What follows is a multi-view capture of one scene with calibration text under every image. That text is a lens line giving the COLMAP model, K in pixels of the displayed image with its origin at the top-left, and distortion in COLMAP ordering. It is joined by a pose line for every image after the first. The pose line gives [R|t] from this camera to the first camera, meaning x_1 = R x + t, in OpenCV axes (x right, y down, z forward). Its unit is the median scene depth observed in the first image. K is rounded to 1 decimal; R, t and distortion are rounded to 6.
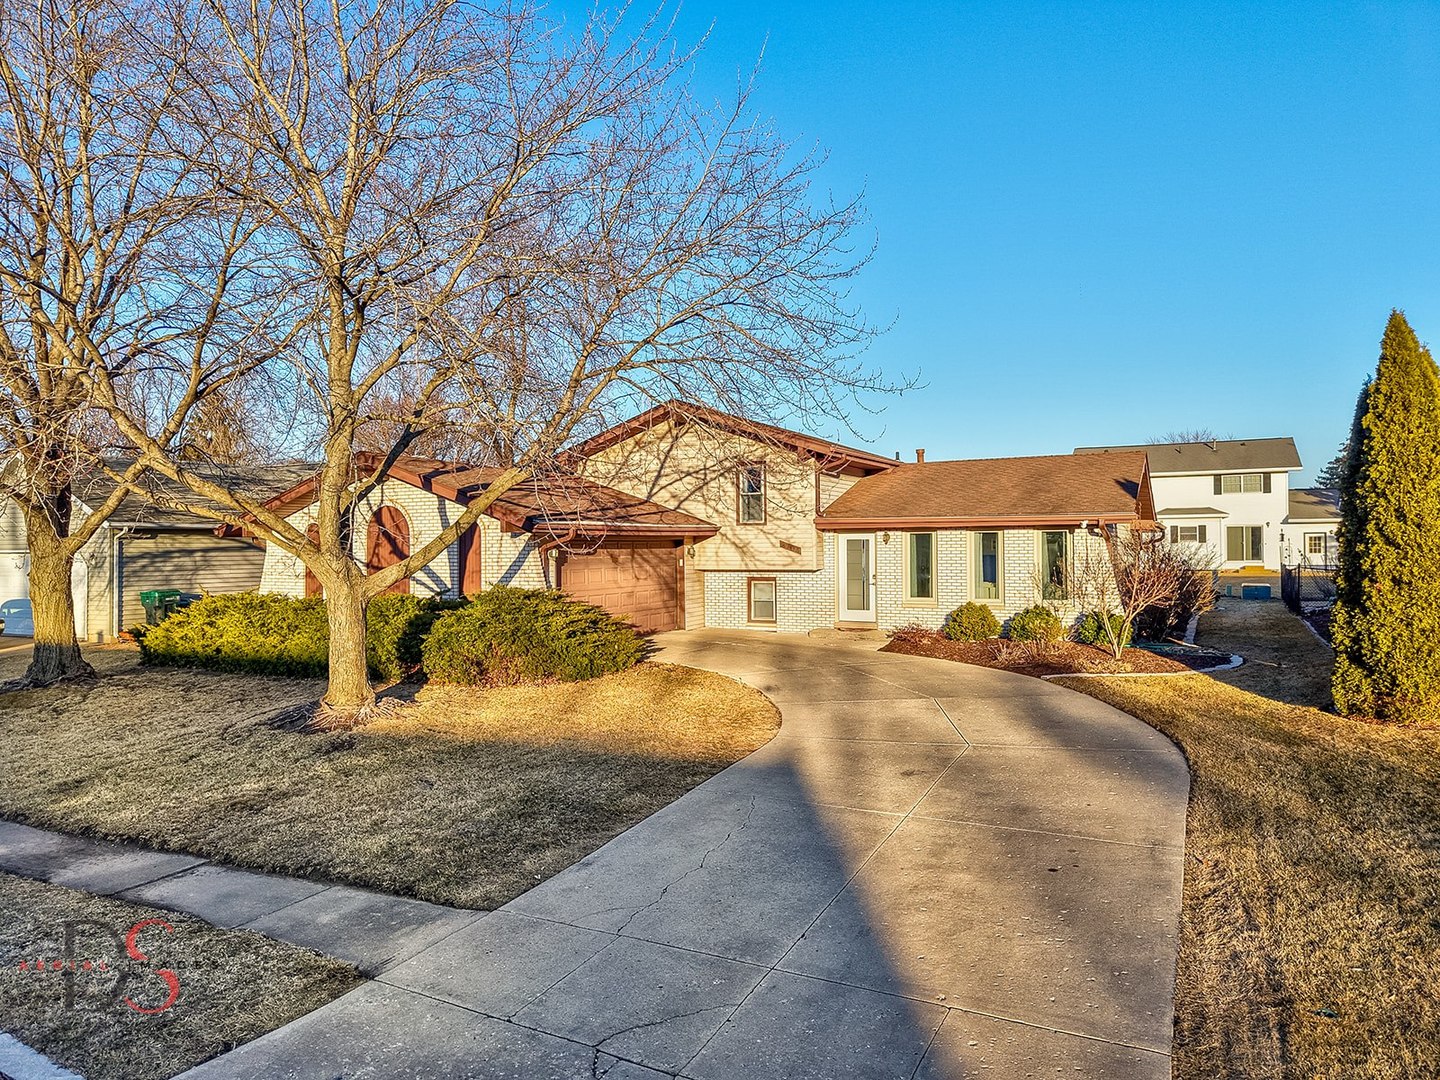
lens RADIAL K [[990.8, 0, 720.0], [0, 990.8, 540.0], [0, 0, 1]] dist [0.030882, -0.001126]
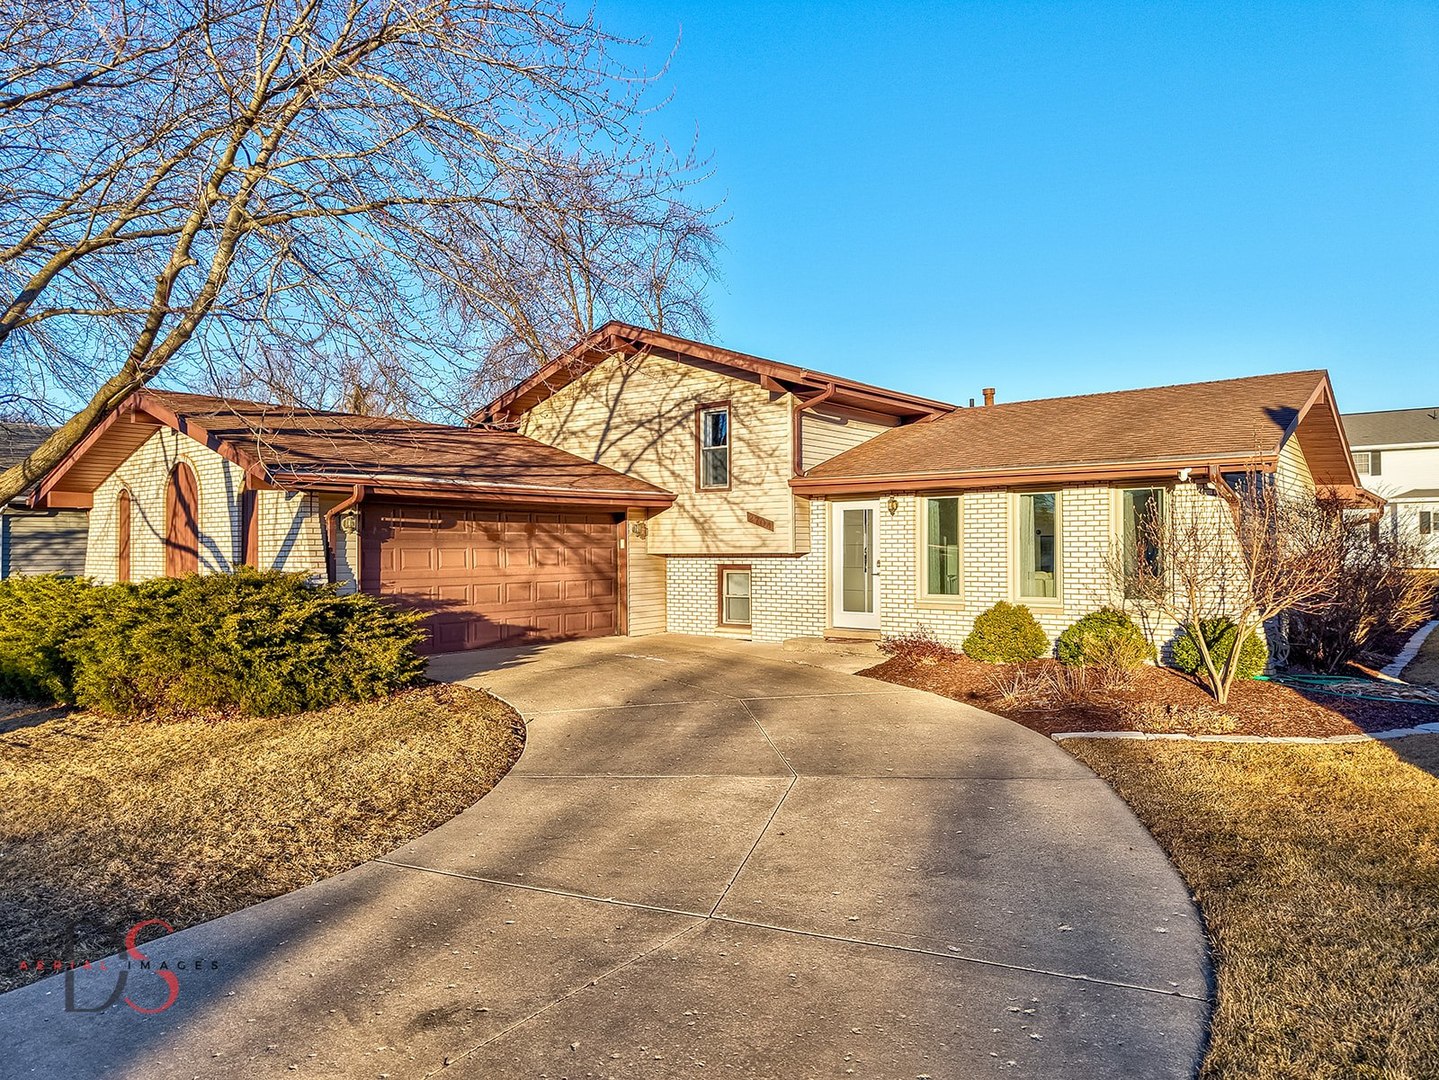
lens RADIAL K [[990.1, 0, 719.5], [0, 990.1, 540.0], [0, 0, 1]] dist [0.030882, -0.001126]
pose [[0.979538, 0.000801, -0.201259, 0.182455], [-0.001102, 0.999998, -0.001387, 0.021476], [0.201258, 0.001580, 0.979537, 0.303772]]
